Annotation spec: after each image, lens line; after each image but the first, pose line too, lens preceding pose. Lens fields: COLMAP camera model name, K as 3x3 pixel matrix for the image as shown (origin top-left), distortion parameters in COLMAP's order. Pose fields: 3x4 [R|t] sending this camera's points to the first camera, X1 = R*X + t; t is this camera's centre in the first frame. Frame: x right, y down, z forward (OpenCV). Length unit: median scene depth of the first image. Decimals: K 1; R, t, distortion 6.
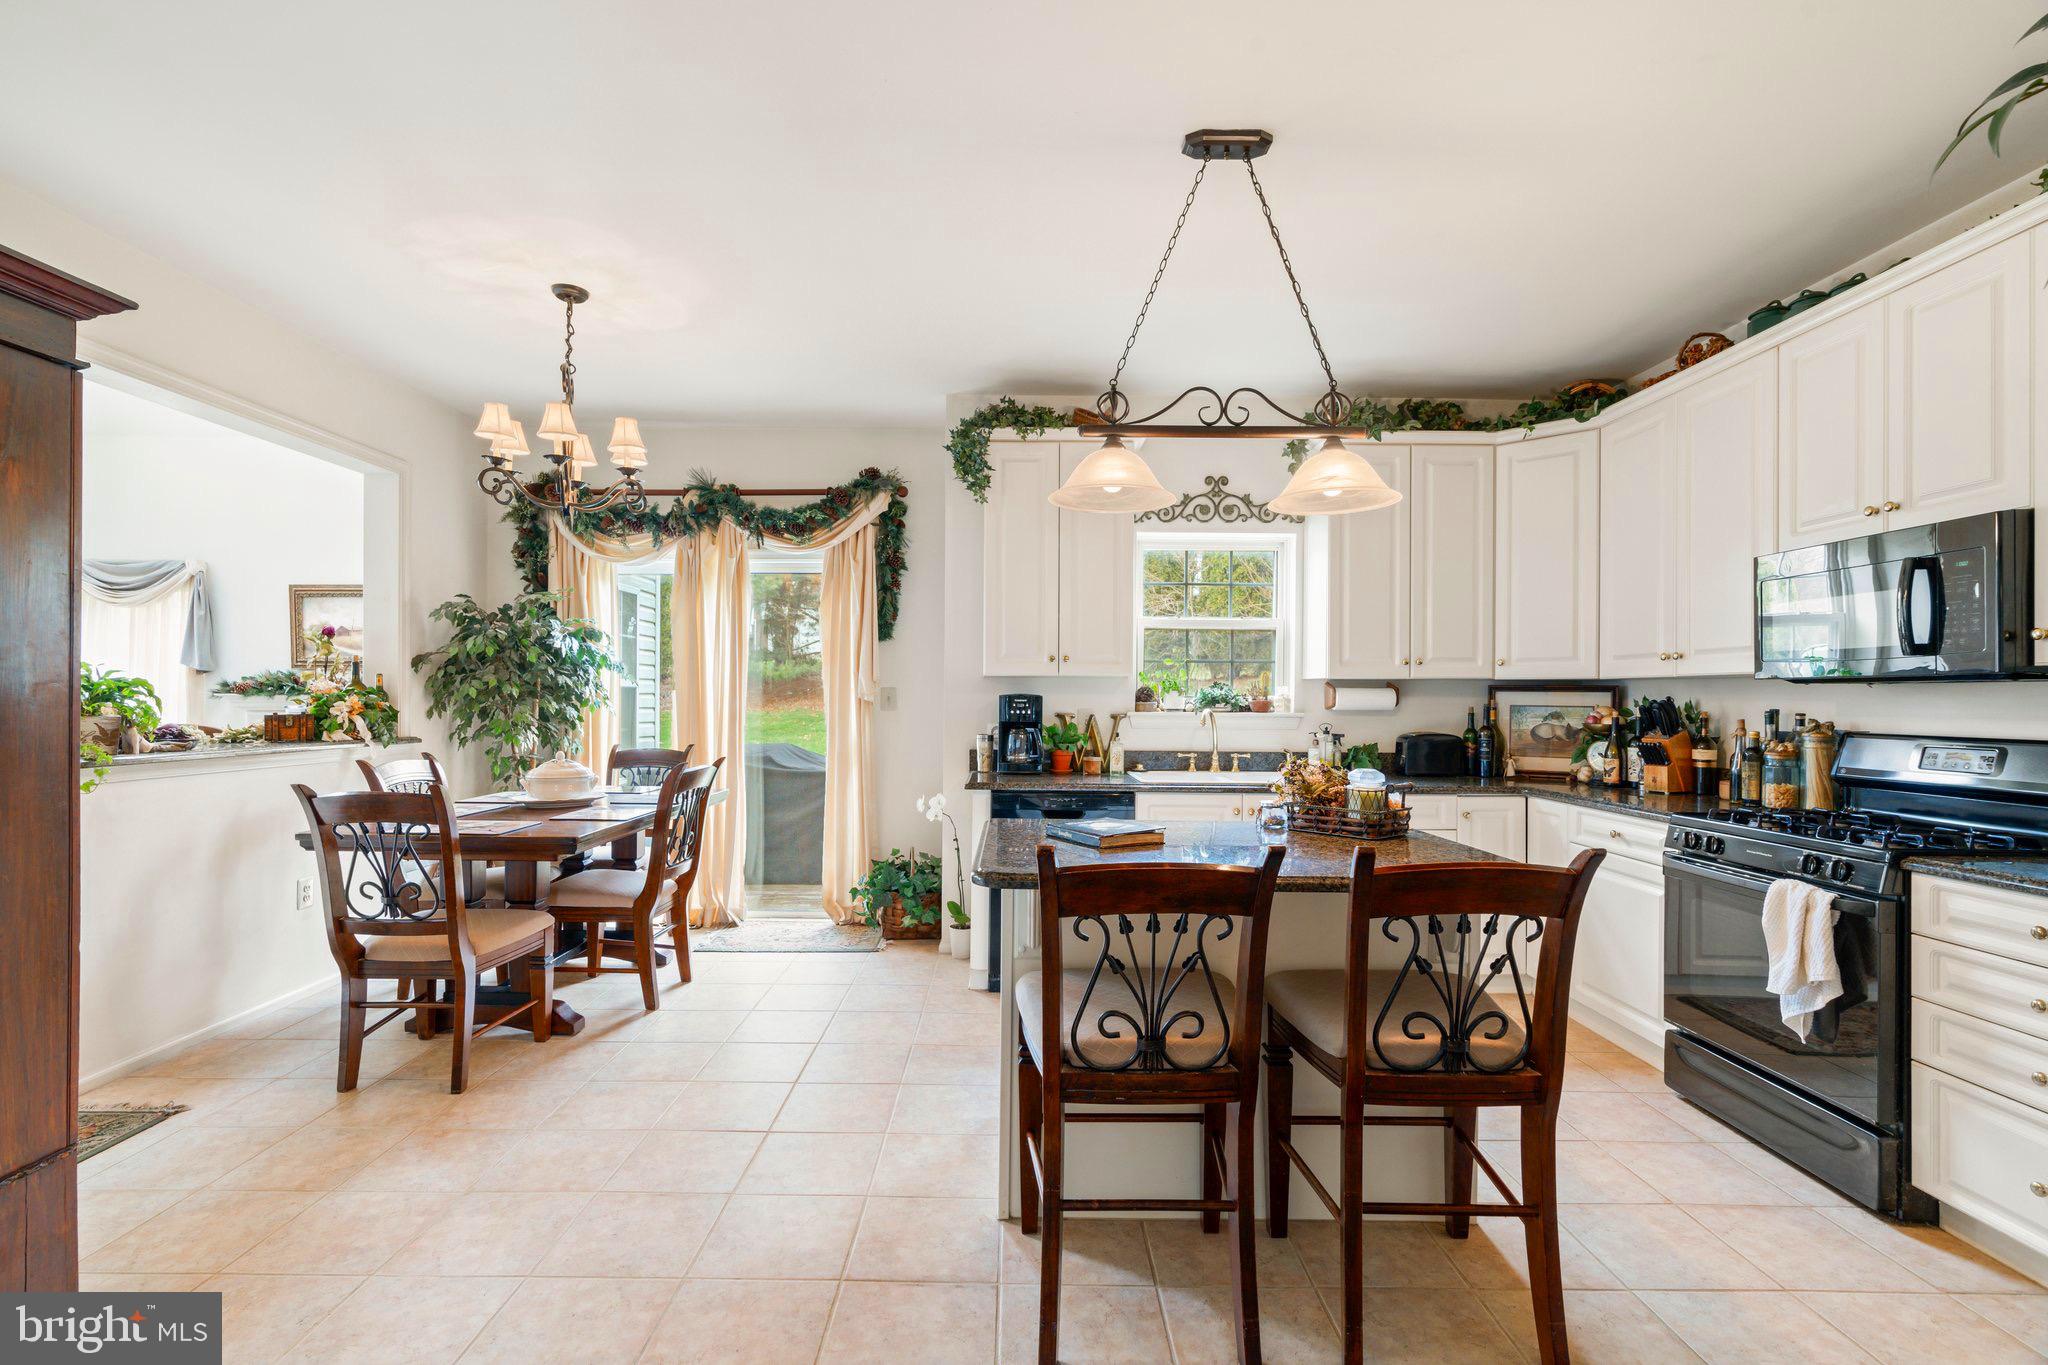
lens RADIAL K [[927.4, 0, 1015.3], [0, 927.4, 700.4], [0, 0, 1]] dist [-0.016040, 0.000028]
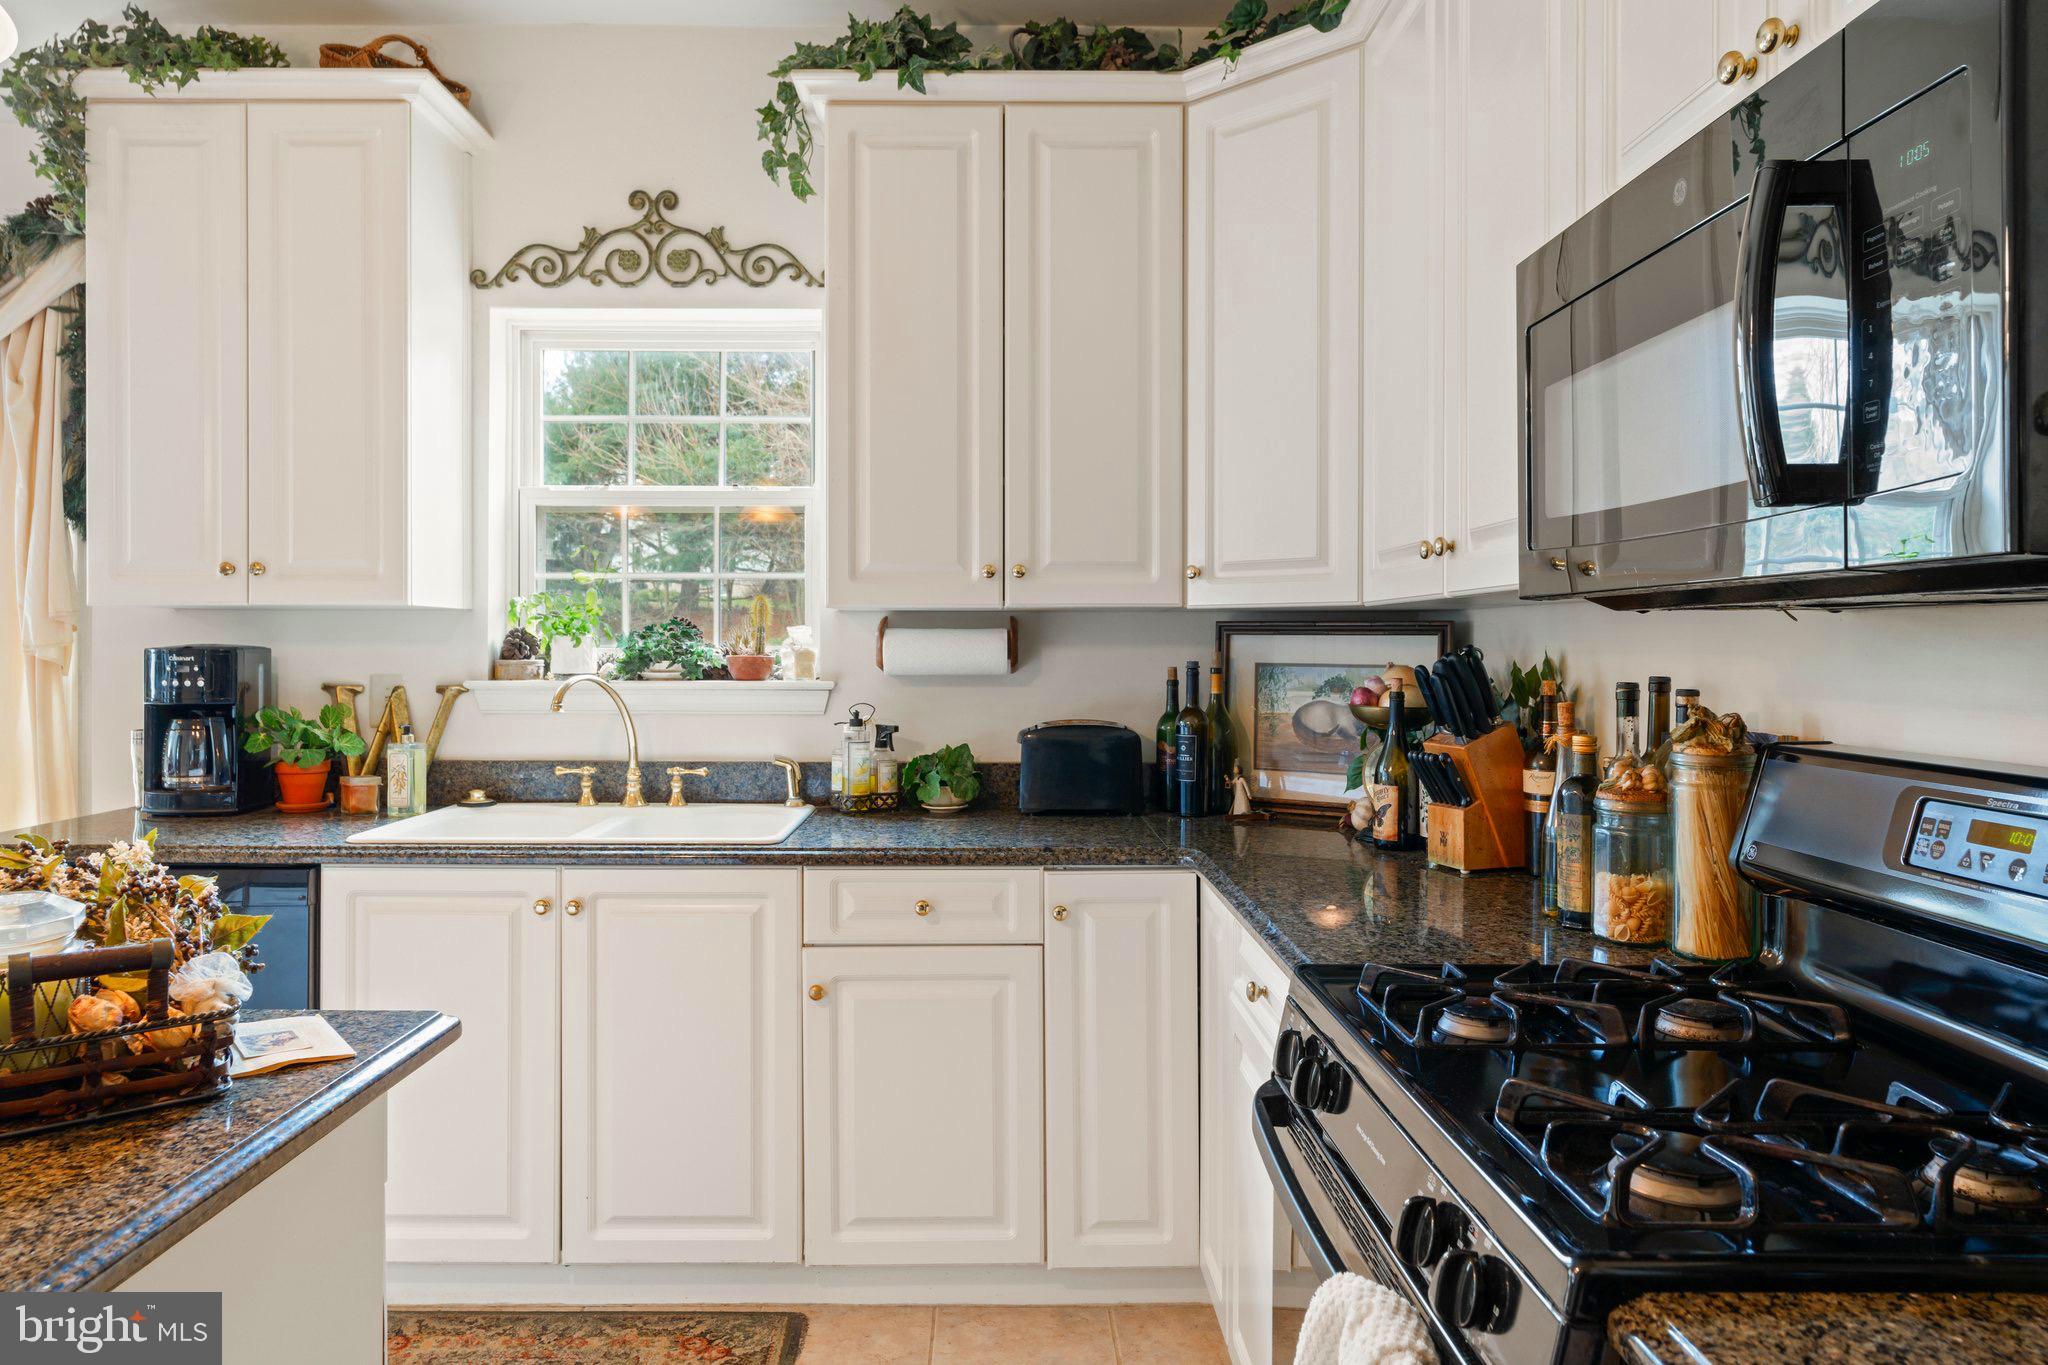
lens RADIAL K [[1303.7, 0, 1009.8], [0, 1303.7, 652.0], [0, 0, 1]] dist [-0.001237, 0.000725]
pose [[0.999981, -0.004578, 0.004119, 0.410781], [0.004566, 0.999985, 0.002989, -0.003186], [-0.004132, -0.002970, 0.999987, 0.329617]]
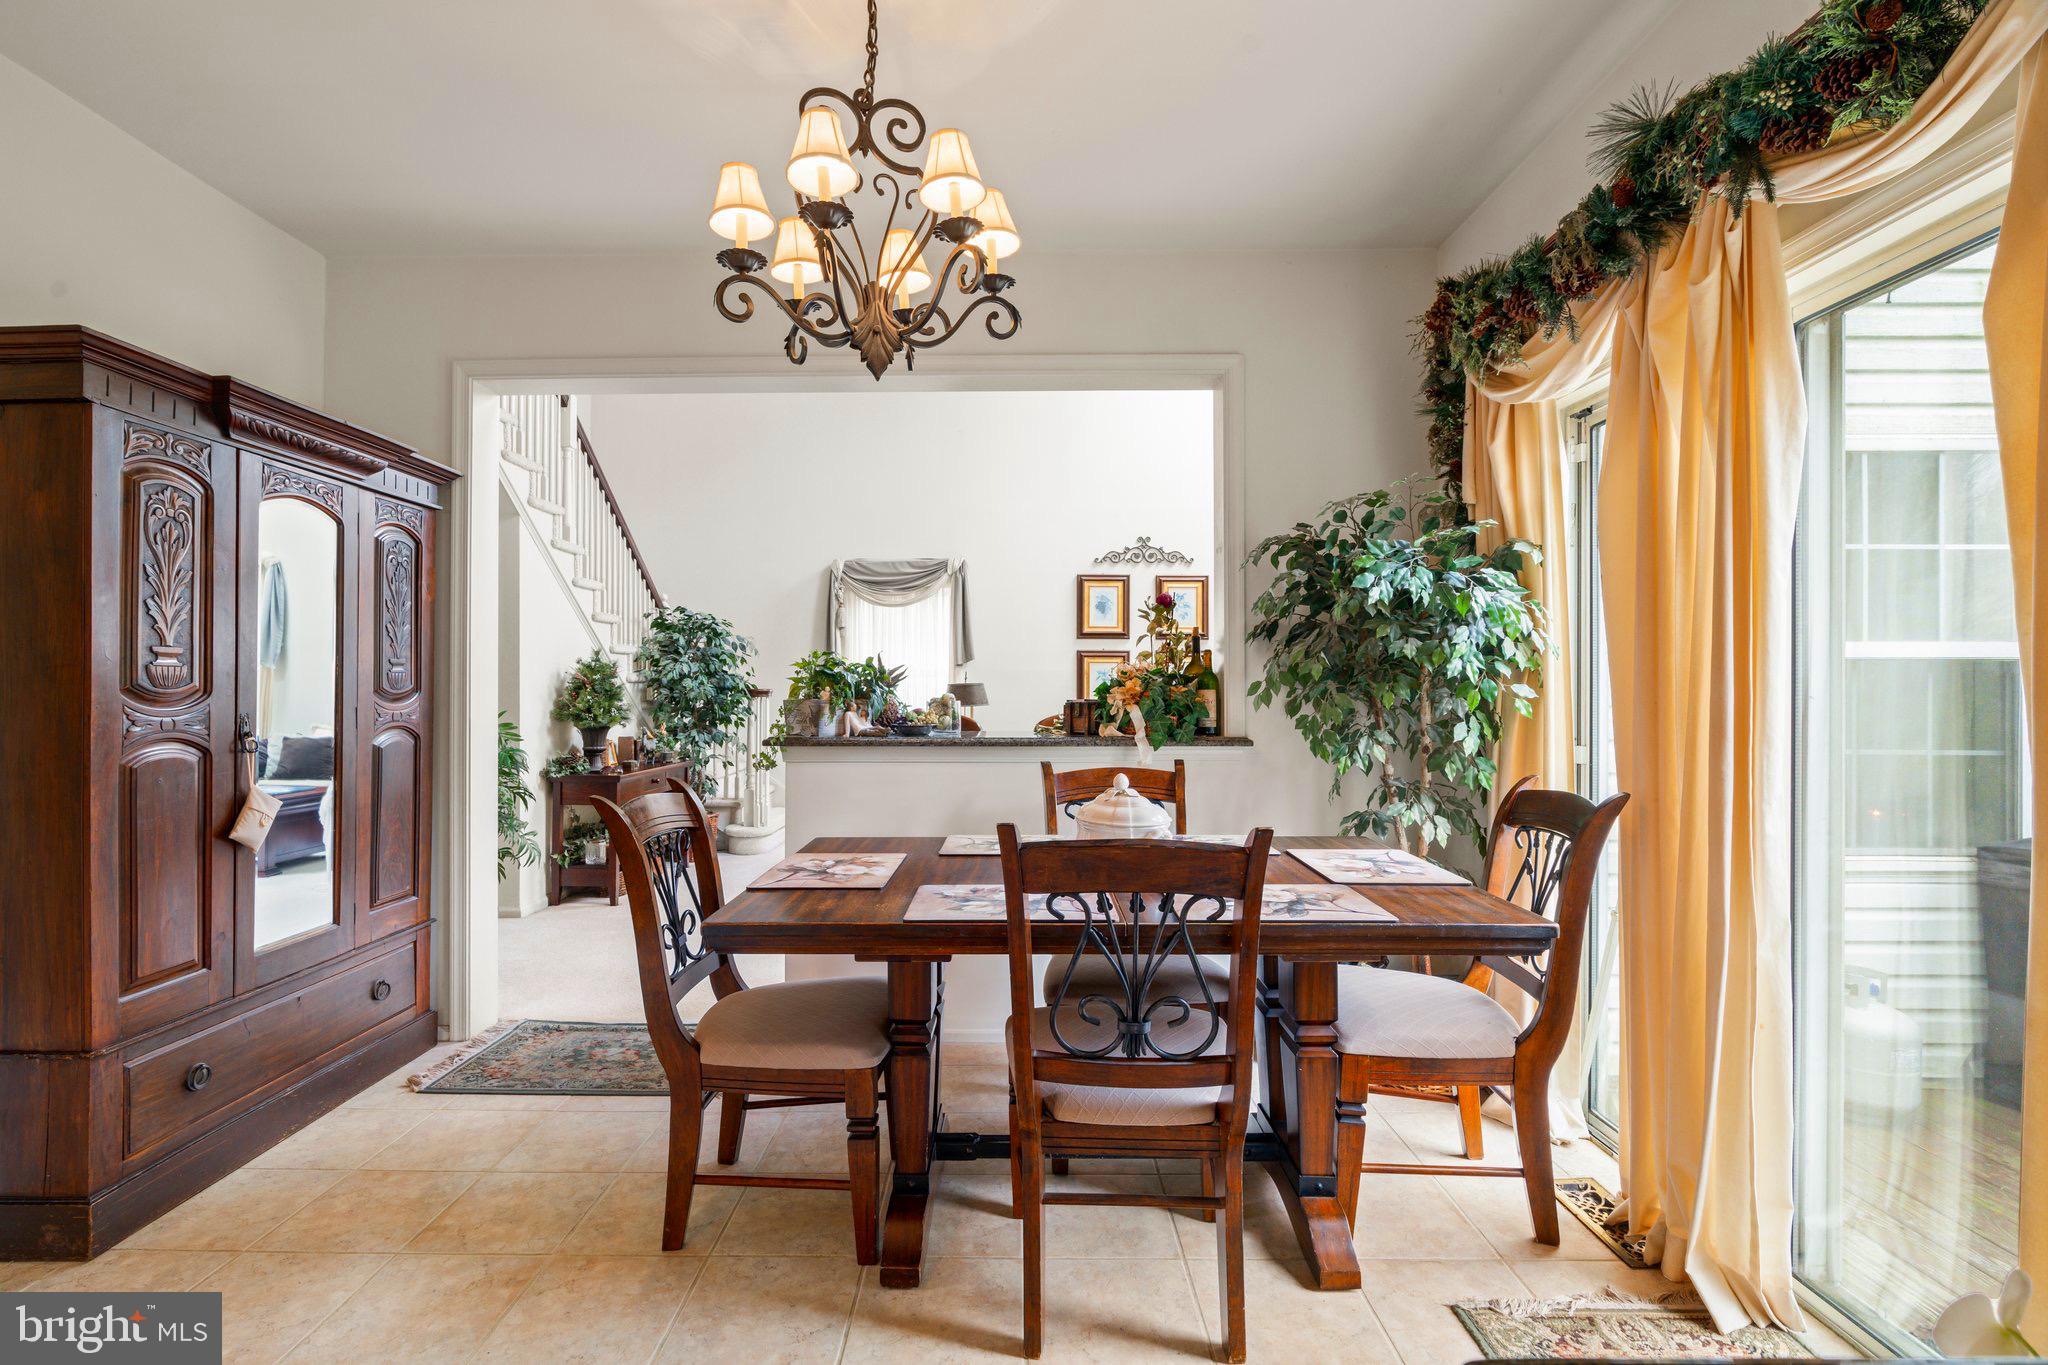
lens RADIAL K [[922.3, 0, 1004.2], [0, 922.3, 688.5], [0, 0, 1]] dist [-0.002758, 0.000136]
pose [[-0.007960, -0.004508, -0.999958, 0.055704], [-0.004670, 0.999979, -0.004471, 0.006192], [0.999957, 0.004634, -0.007980, 0.834493]]
